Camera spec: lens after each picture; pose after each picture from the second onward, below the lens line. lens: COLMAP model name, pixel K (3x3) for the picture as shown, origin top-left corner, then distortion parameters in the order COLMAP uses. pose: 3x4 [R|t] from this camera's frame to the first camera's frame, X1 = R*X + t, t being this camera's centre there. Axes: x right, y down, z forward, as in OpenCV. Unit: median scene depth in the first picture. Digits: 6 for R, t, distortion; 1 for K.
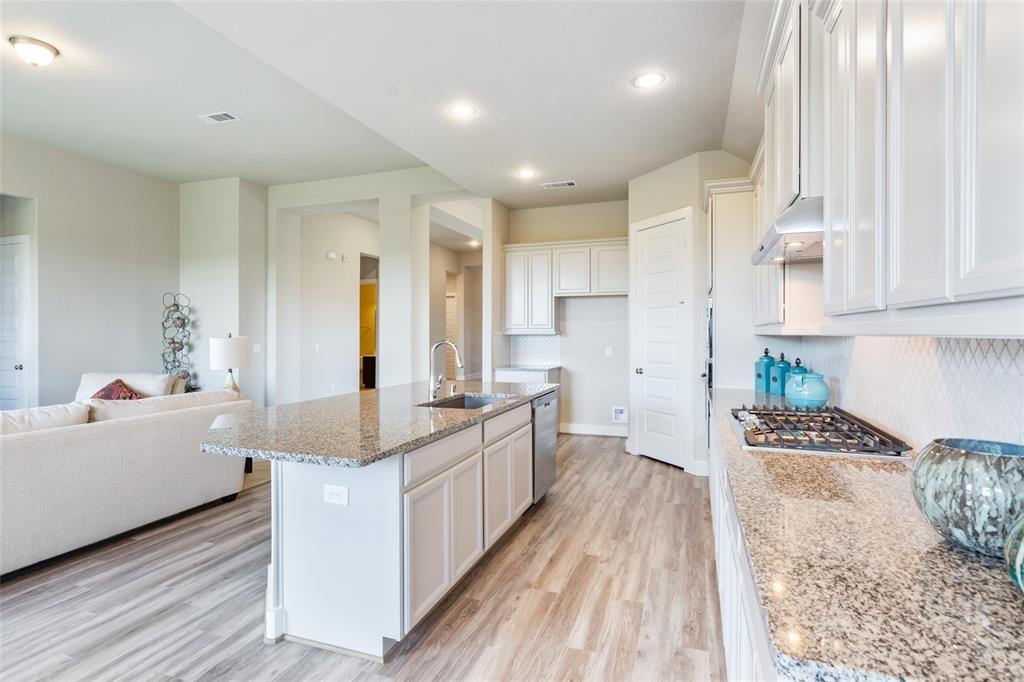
lens RADIAL K [[507.9, 0, 509.6], [0, 507.9, 341.7], [0, 0, 1]] dist [0.005474, -0.000062]
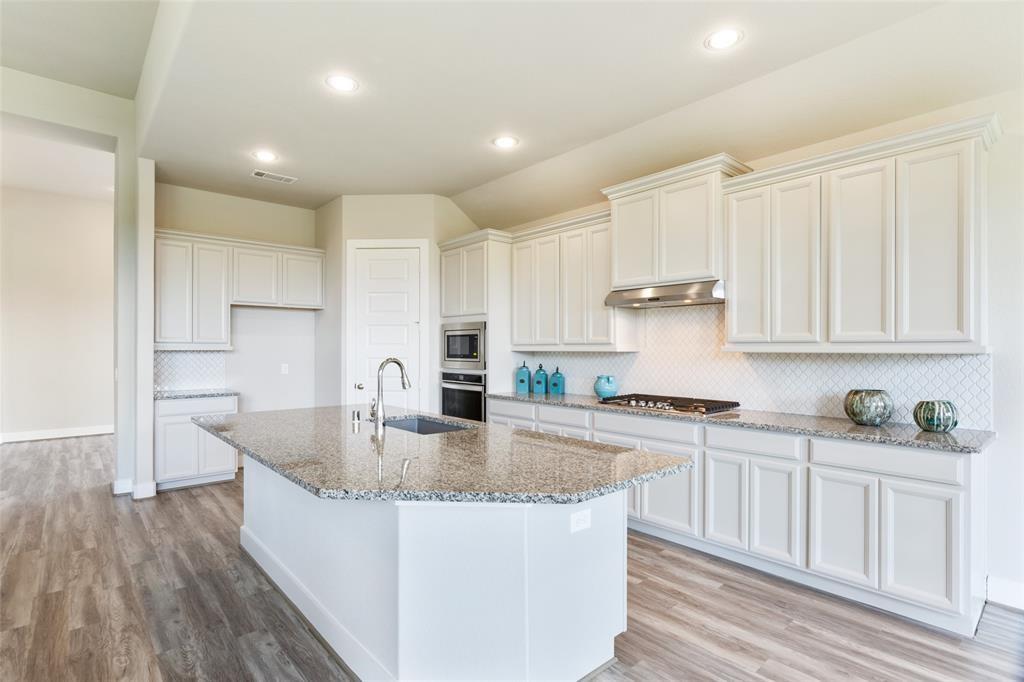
lens RADIAL K [[507.9, 0, 510.5], [0, 507.9, 345.3], [0, 0, 1]] dist [0.005474, -0.000062]
pose [[0.480740, 0.005026, 0.876849, -0.495746], [0.010213, 0.999884, -0.011331, -0.010013], [-0.876804, 0.014402, 0.480633, 0.252197]]
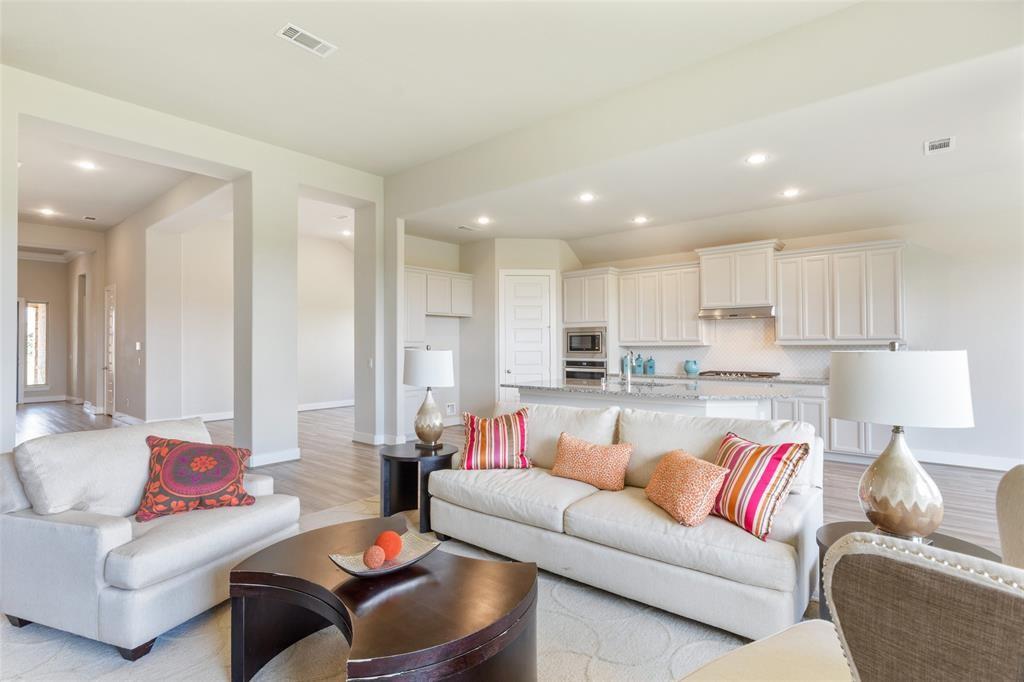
lens RADIAL K [[507.9, 0, 516.5], [0, 507.9, 337.1], [0, 0, 1]] dist [0.005474, -0.000062]
pose [[0.342971, 0.011547, 0.939275, -1.122166], [0.017200, 0.999680, -0.018570, -0.012857], [-0.939189, 0.022525, 0.342662, 0.484815]]
